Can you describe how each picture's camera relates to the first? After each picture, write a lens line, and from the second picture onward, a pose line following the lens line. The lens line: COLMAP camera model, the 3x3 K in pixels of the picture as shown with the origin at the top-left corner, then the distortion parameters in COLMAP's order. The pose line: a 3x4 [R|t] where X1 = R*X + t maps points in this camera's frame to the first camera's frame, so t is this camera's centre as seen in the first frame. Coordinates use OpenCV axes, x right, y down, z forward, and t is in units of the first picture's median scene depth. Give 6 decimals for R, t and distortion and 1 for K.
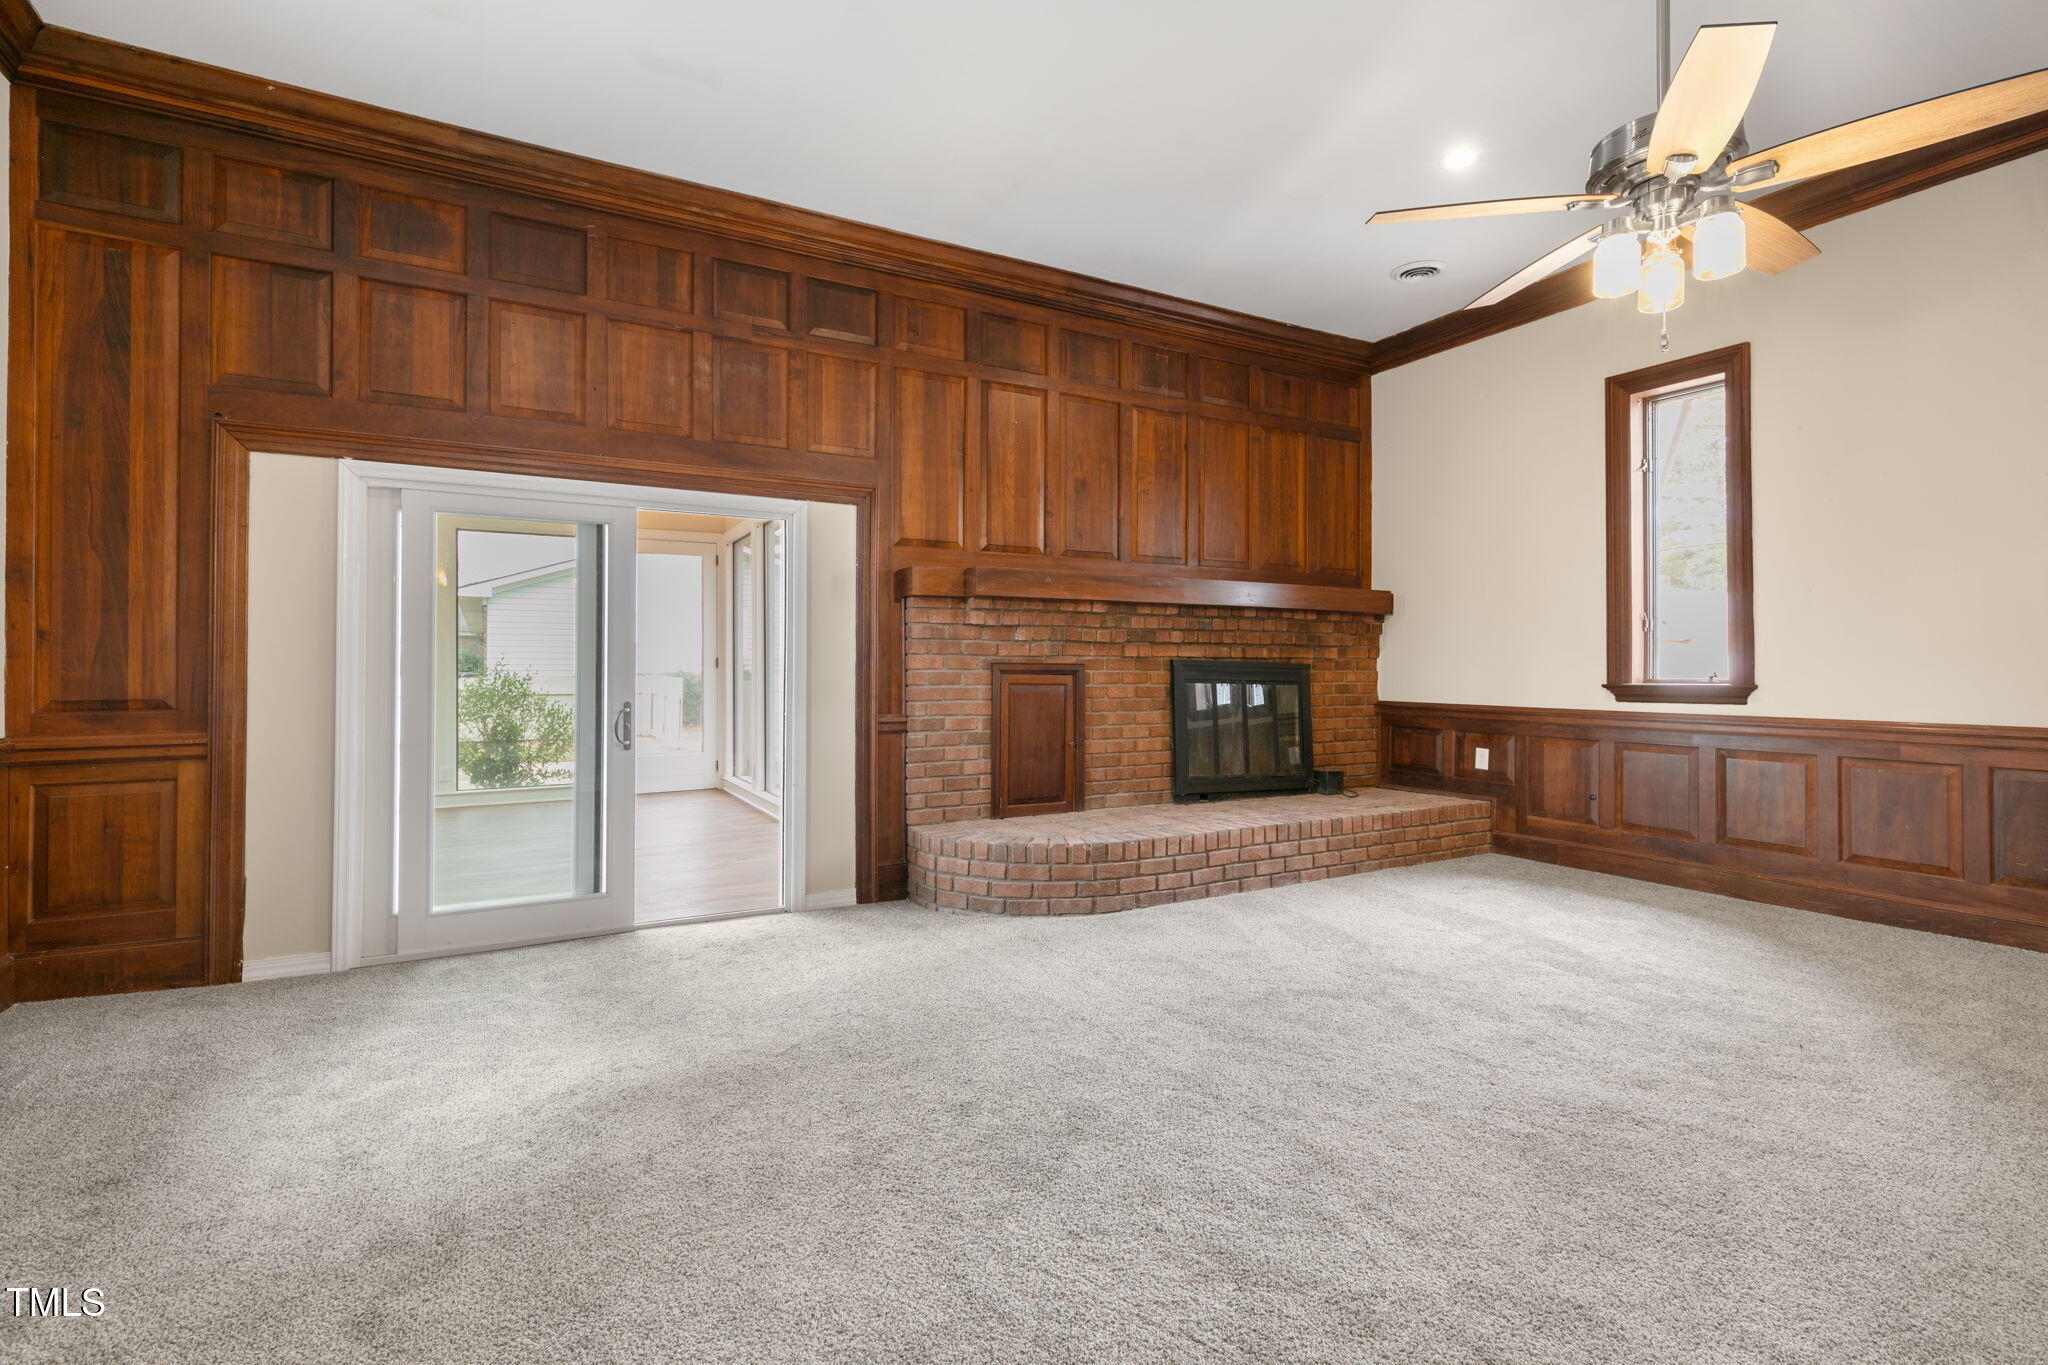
lens RADIAL K [[950.7, 0, 1022.6], [0, 950.7, 666.9], [0, 0, 1]] dist [-0.000990, -0.000610]
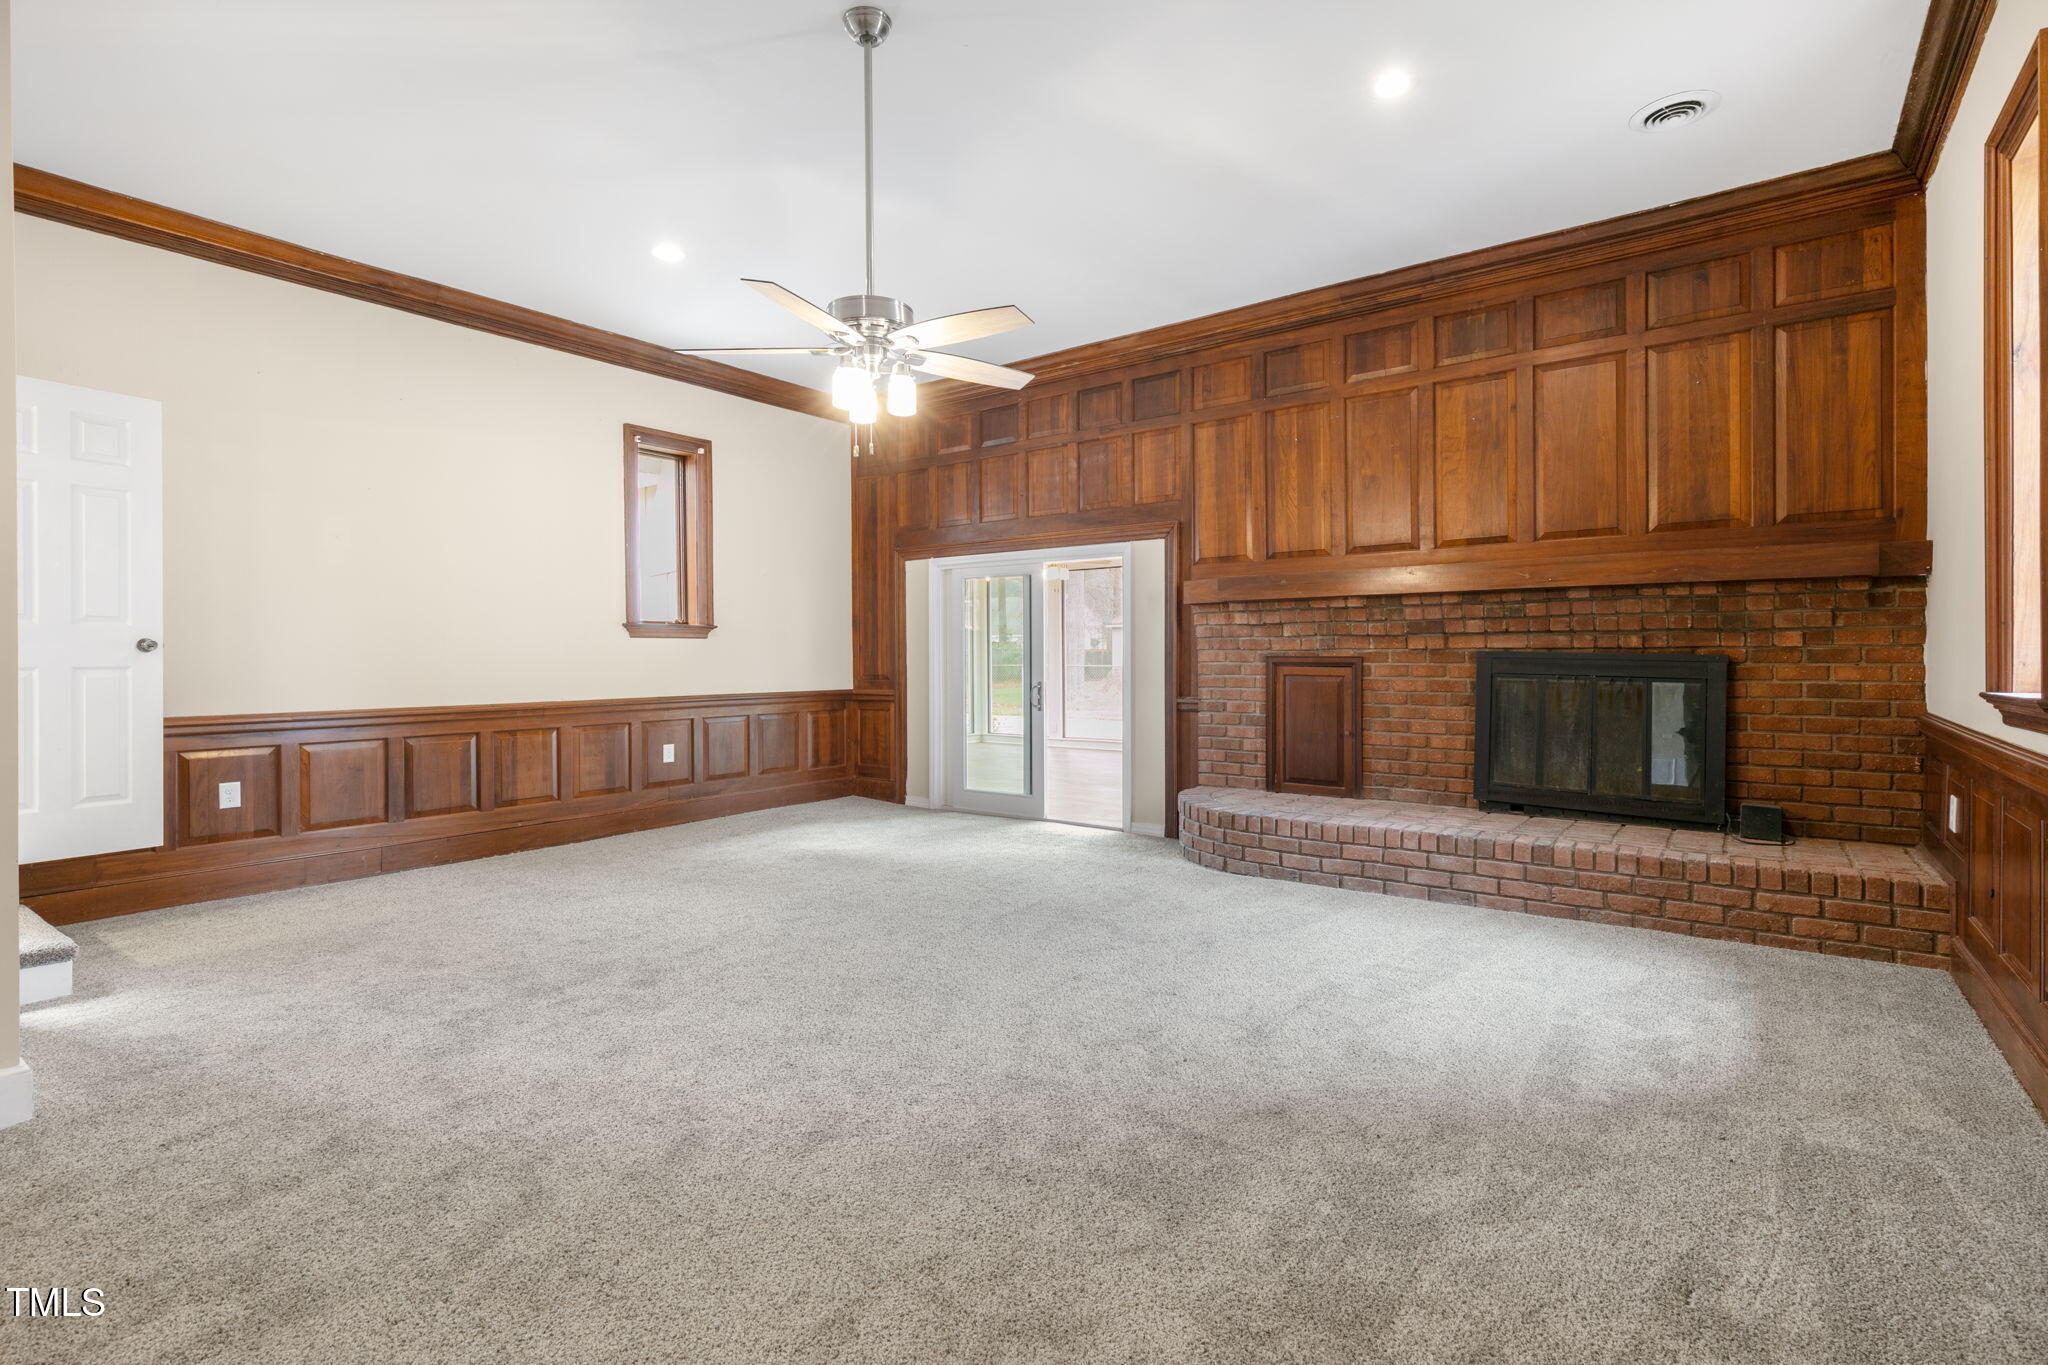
lens RADIAL K [[950.7, 0, 1021.9], [0, 950.7, 673.3], [0, 0, 1]] dist [-0.000990, -0.000610]
pose [[0.404860, 0.014091, -0.914270, 0.900611], [0.006102, 0.999817, 0.018112, -0.006502], [0.914358, -0.012912, 0.404700, 0.258872]]
